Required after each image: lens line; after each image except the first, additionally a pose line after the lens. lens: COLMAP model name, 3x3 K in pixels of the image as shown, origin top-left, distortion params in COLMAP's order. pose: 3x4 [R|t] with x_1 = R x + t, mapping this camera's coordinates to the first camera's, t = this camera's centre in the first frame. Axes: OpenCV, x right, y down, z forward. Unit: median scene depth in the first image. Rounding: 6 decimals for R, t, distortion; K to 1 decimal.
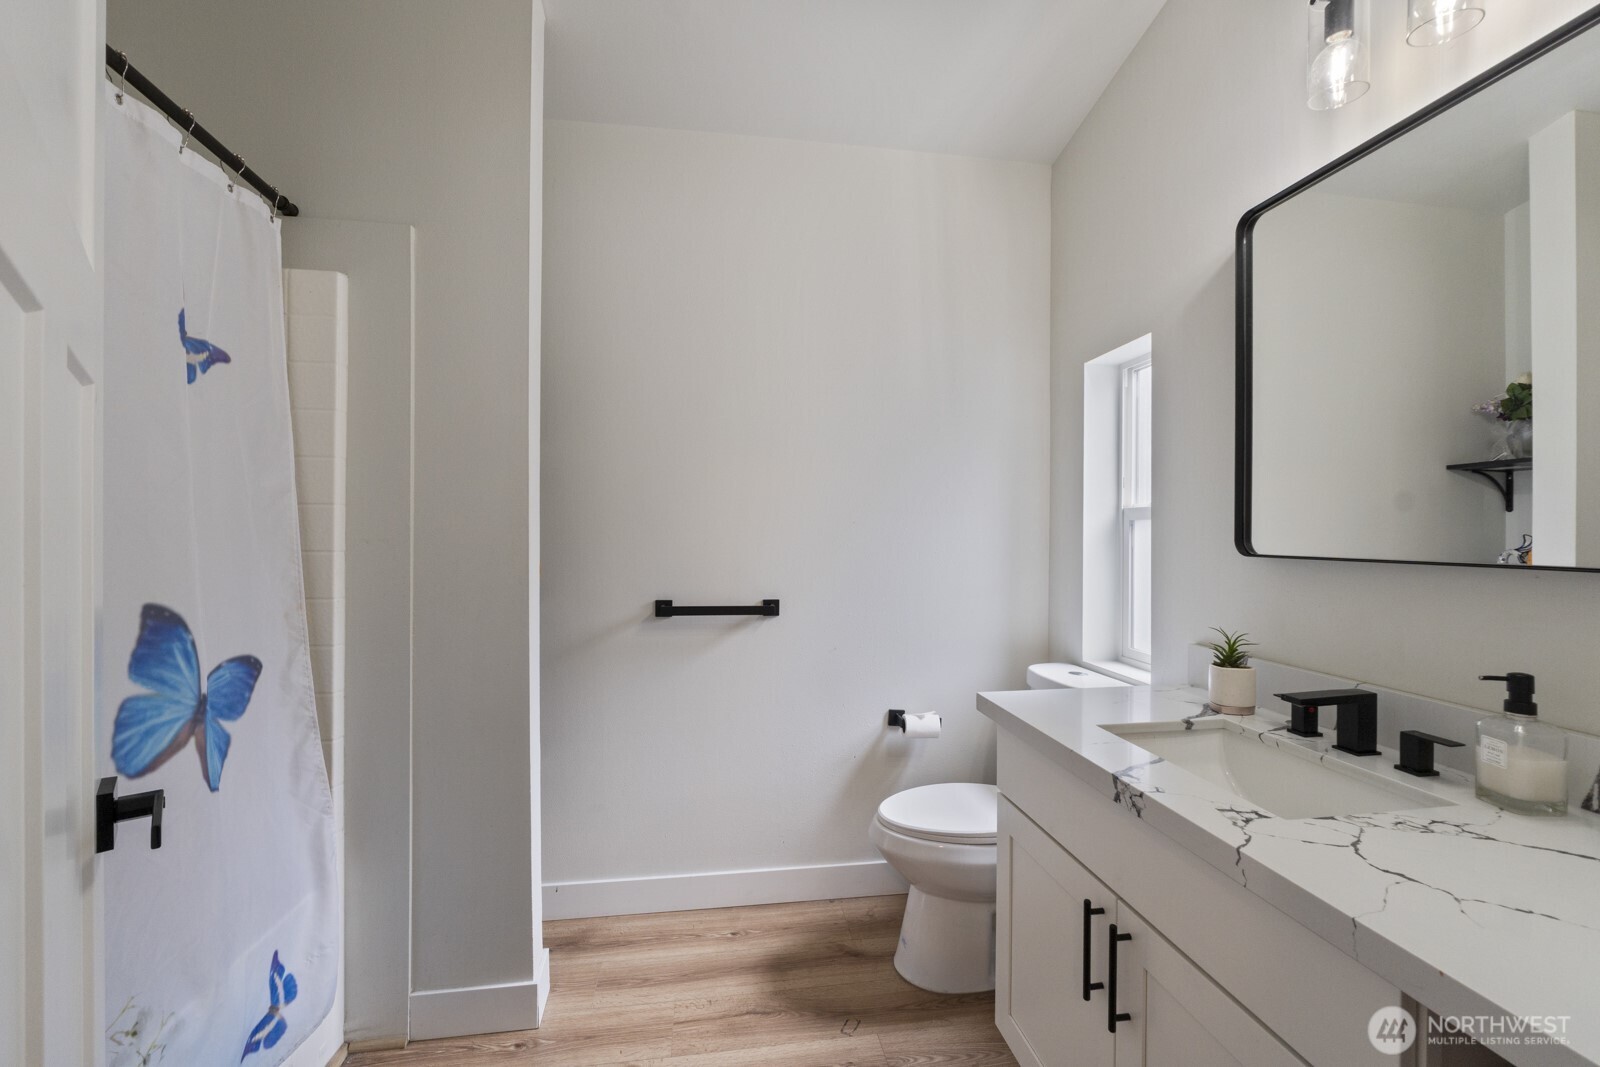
lens RADIAL K [[668.2, 0, 829.7], [0, 668.2, 535.8], [0, 0, 1]] dist [-0.006871, -0.000121]
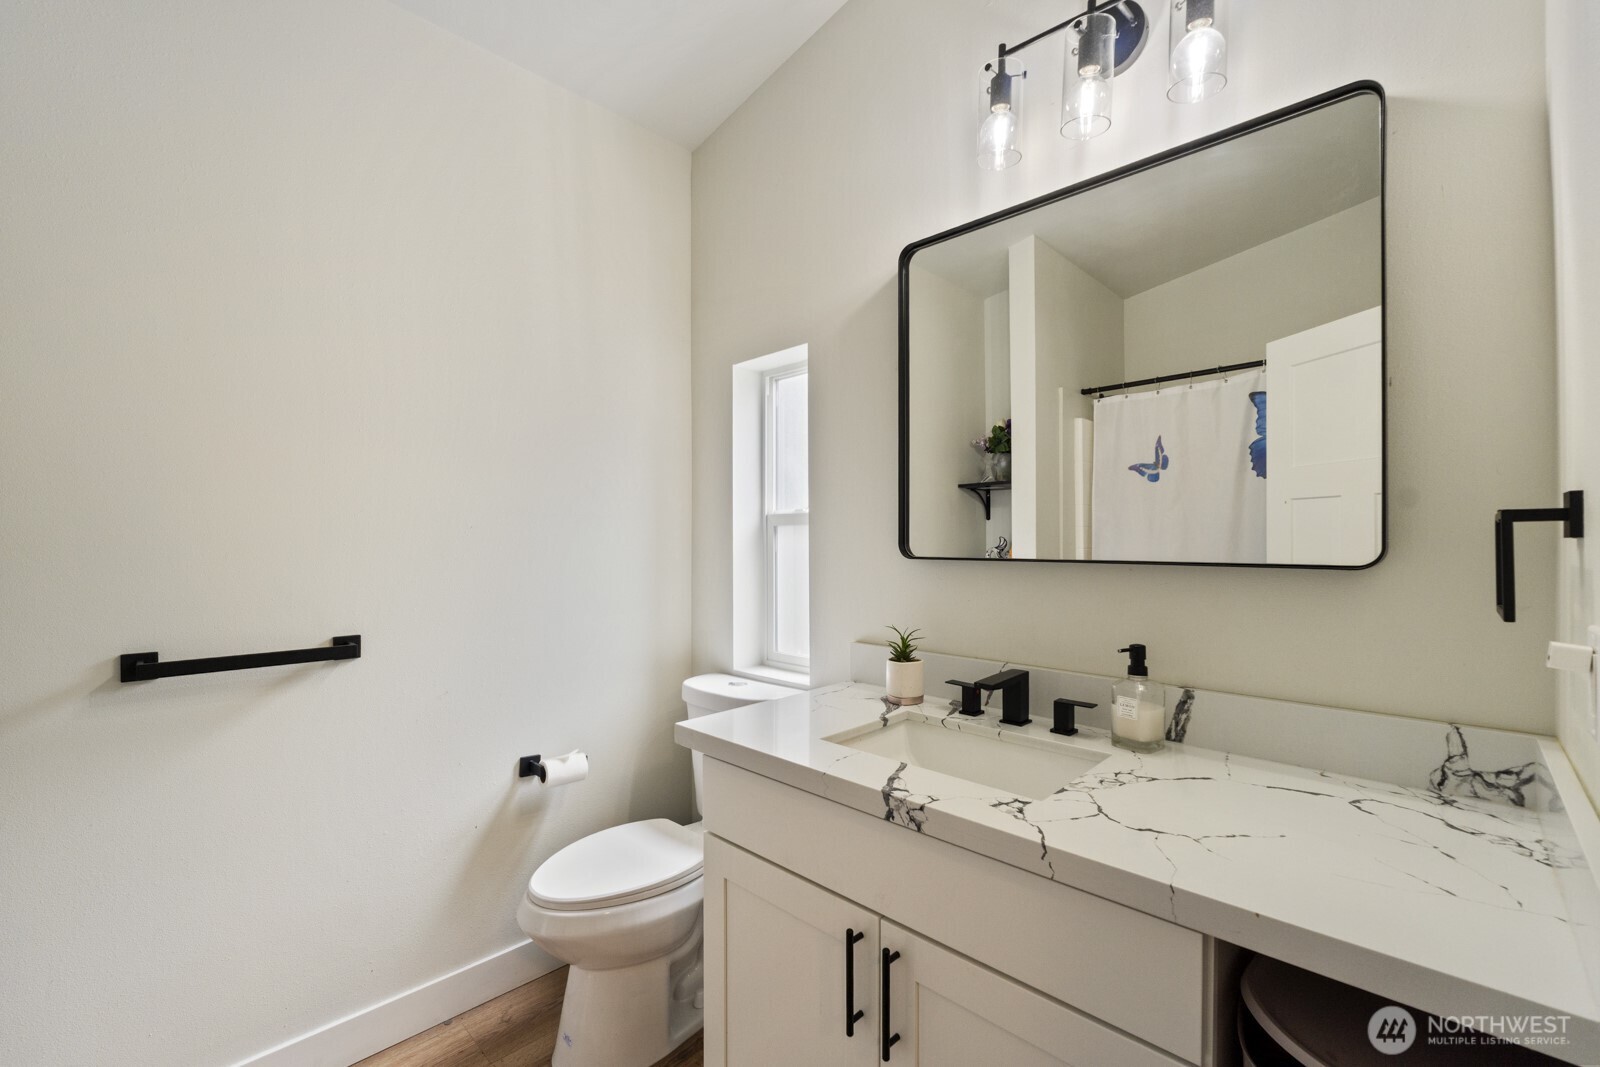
lens RADIAL K [[668.2, 0, 802.1], [0, 668.2, 542.6], [0, 0, 1]] dist [-0.006871, -0.000121]
pose [[0.807501, -0.012555, 0.589732, -0.162415], [0.010950, 0.999920, 0.006294, -0.004571], [-0.589764, 0.001375, 0.807574, 0.210271]]
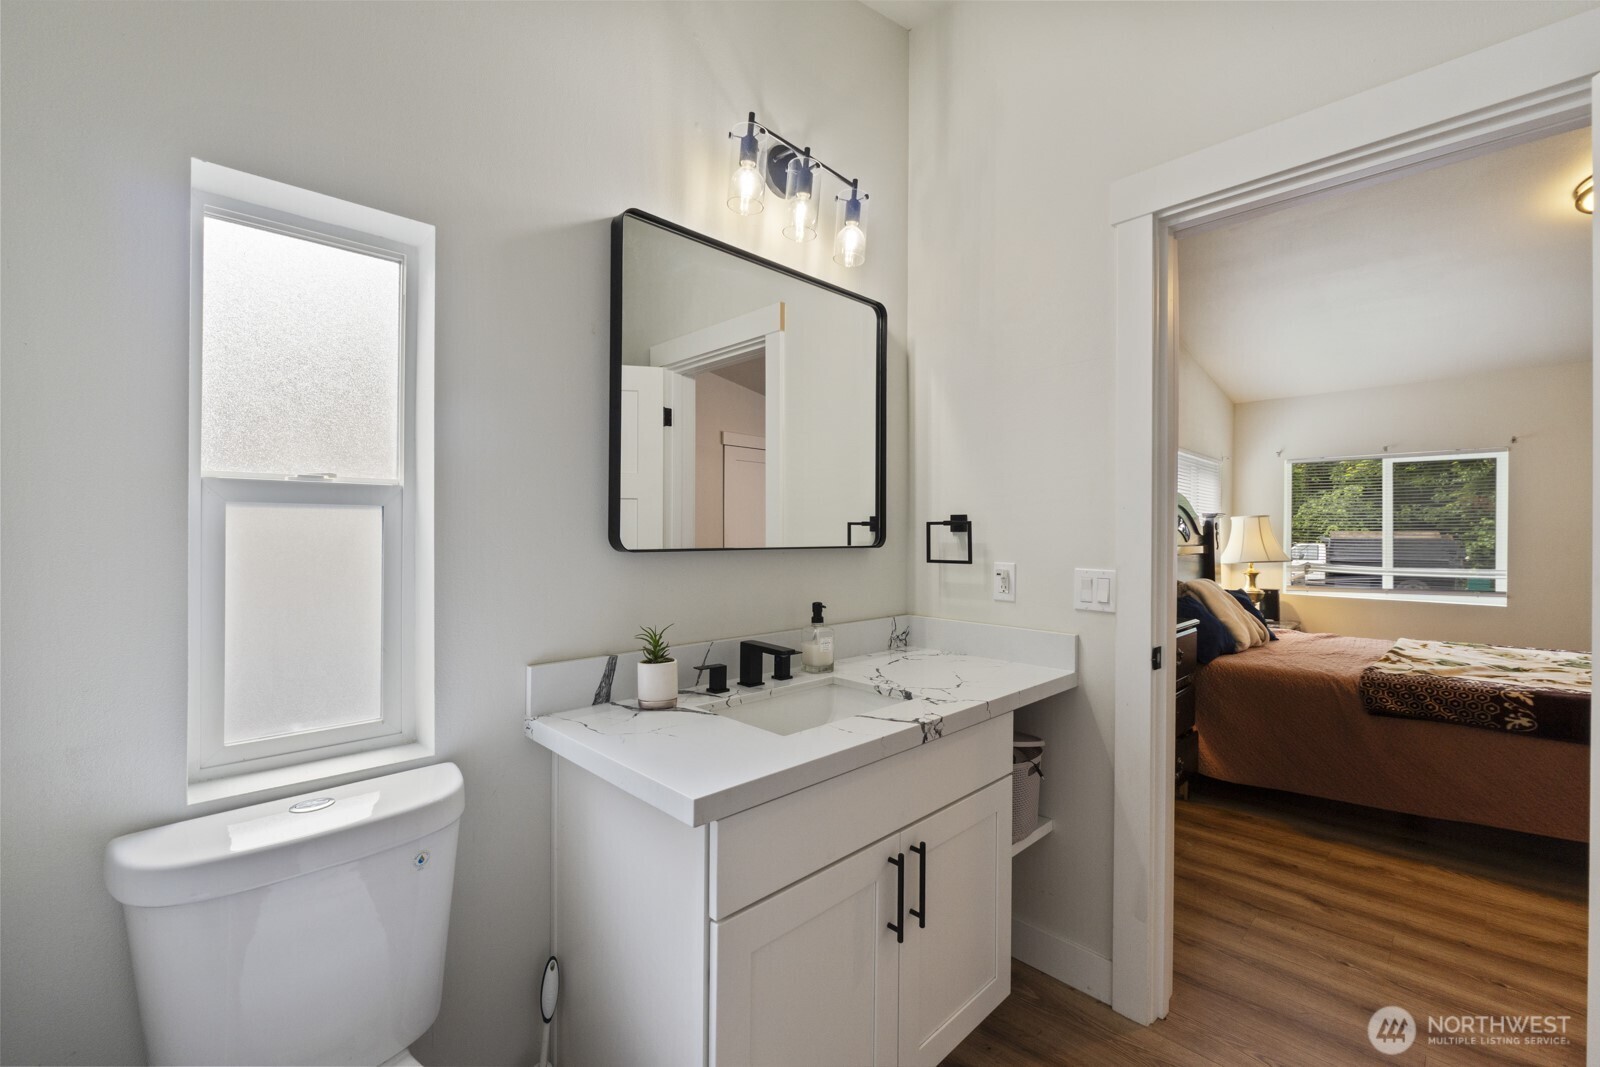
lens RADIAL K [[668.2, 0, 815.1], [0, 668.2, 533.6], [0, 0, 1]] dist [-0.006871, -0.000121]
pose [[-0.573185, -0.012273, 0.819334, -0.344849], [-0.004624, 0.999920, 0.011743, -0.009568], [-0.819413, 0.002943, -0.573196, 1.340029]]
